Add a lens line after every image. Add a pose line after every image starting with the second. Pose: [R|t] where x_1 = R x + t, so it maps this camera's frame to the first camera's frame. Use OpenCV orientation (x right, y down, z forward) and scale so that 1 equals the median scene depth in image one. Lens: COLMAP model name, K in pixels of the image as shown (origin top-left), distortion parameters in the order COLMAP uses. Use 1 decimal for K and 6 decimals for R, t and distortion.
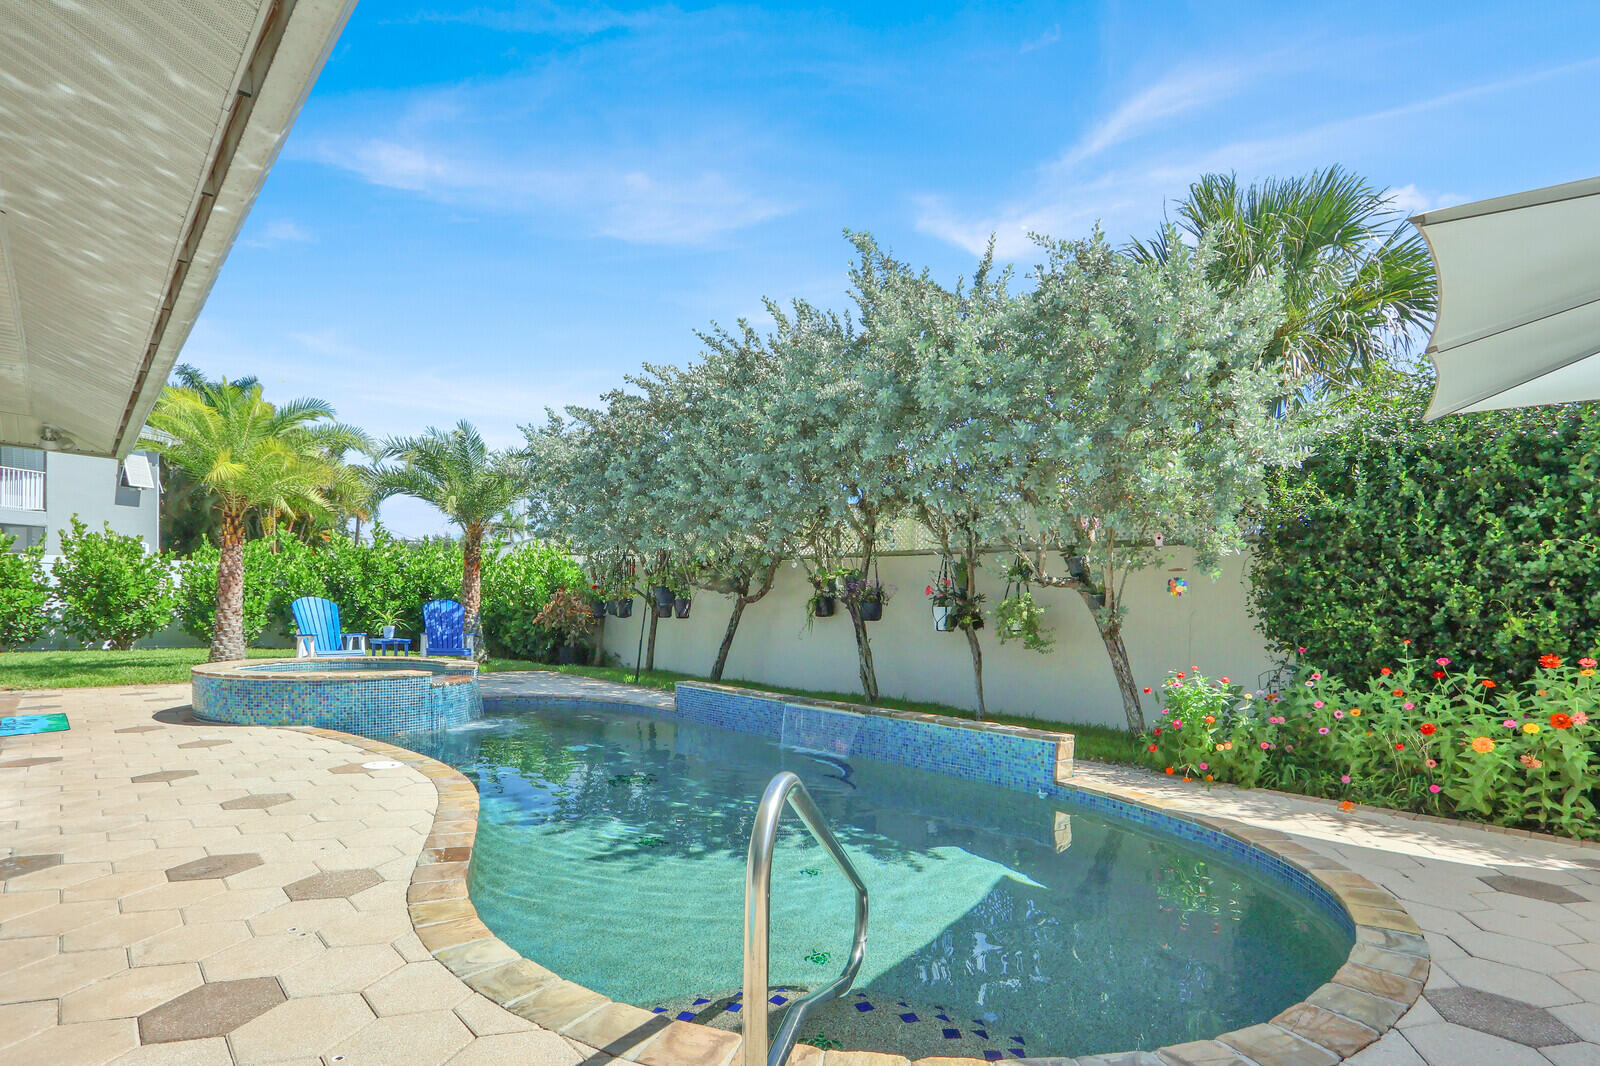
lens RADIAL K [[800.9, 0, 798.5], [0, 800.9, 629.1], [0, 0, 1]] dist [0.011633, 0.000506]
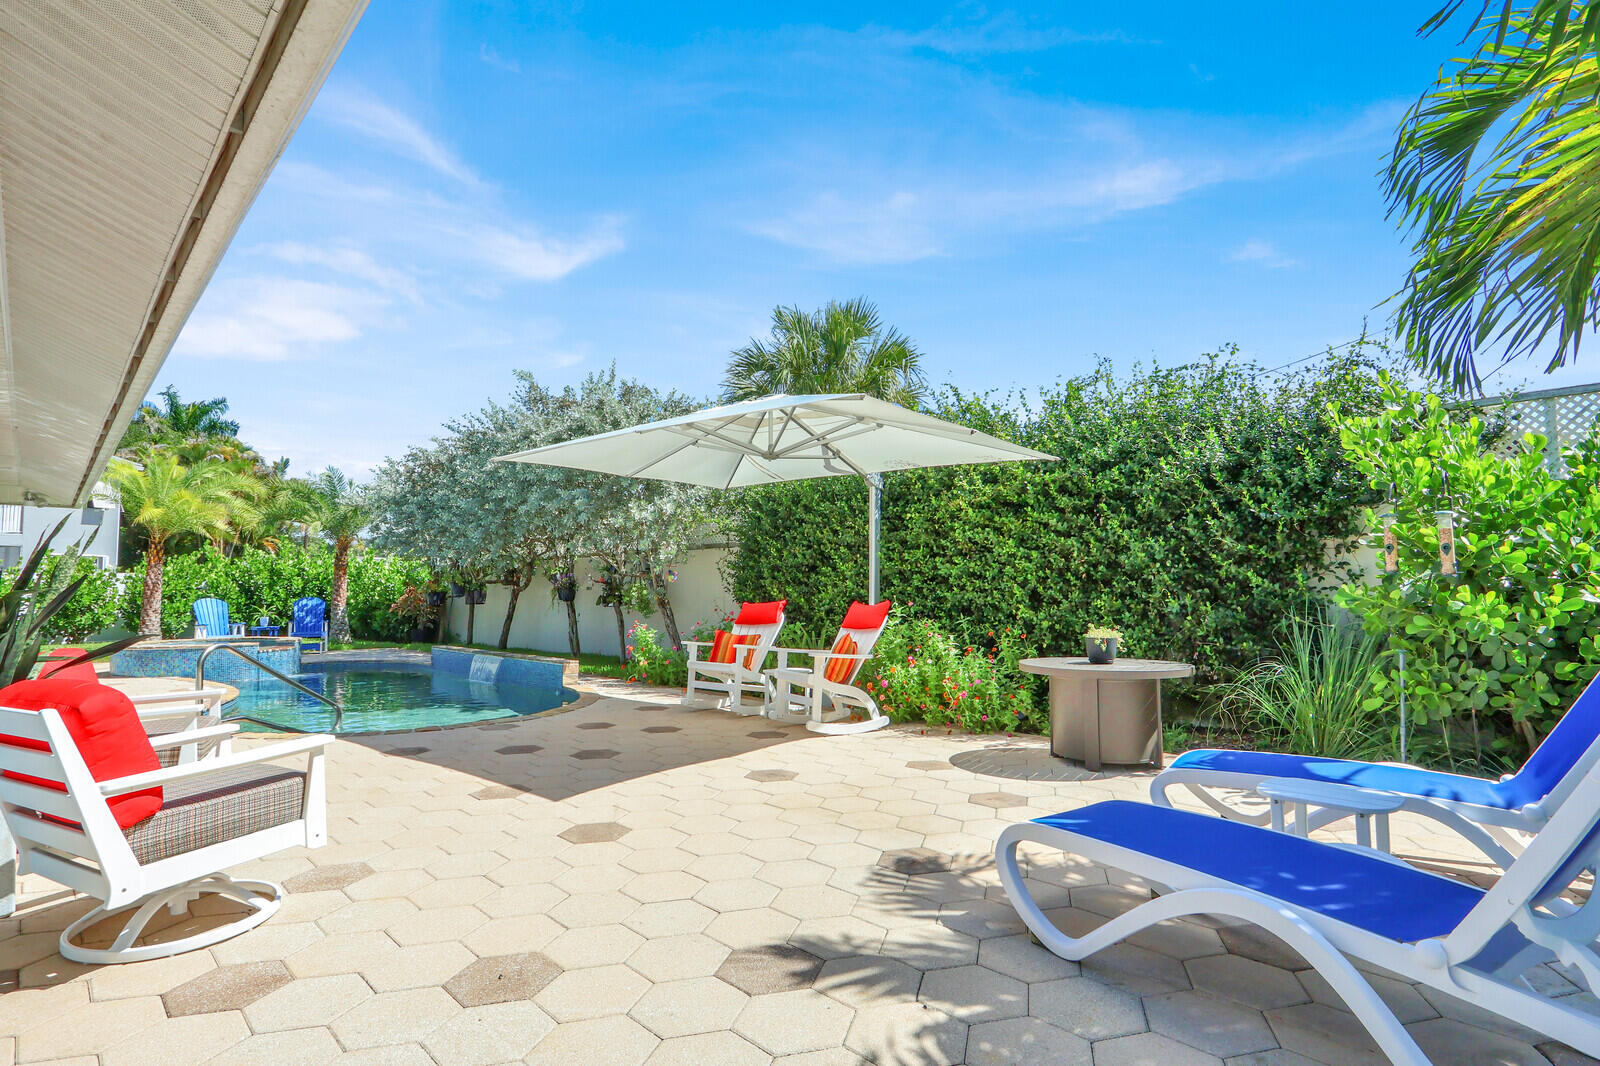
lens RADIAL K [[789.9, 0, 800.0], [0, 789.9, 533.0], [0, 0, 1]] dist [-0.007573, -0.000898]
pose [[0.998795, -0.032937, 0.036390, 0.363812], [0.036279, 0.994783, -0.095346, 0.013897], [-0.033060, 0.096552, 0.994779, -0.396947]]
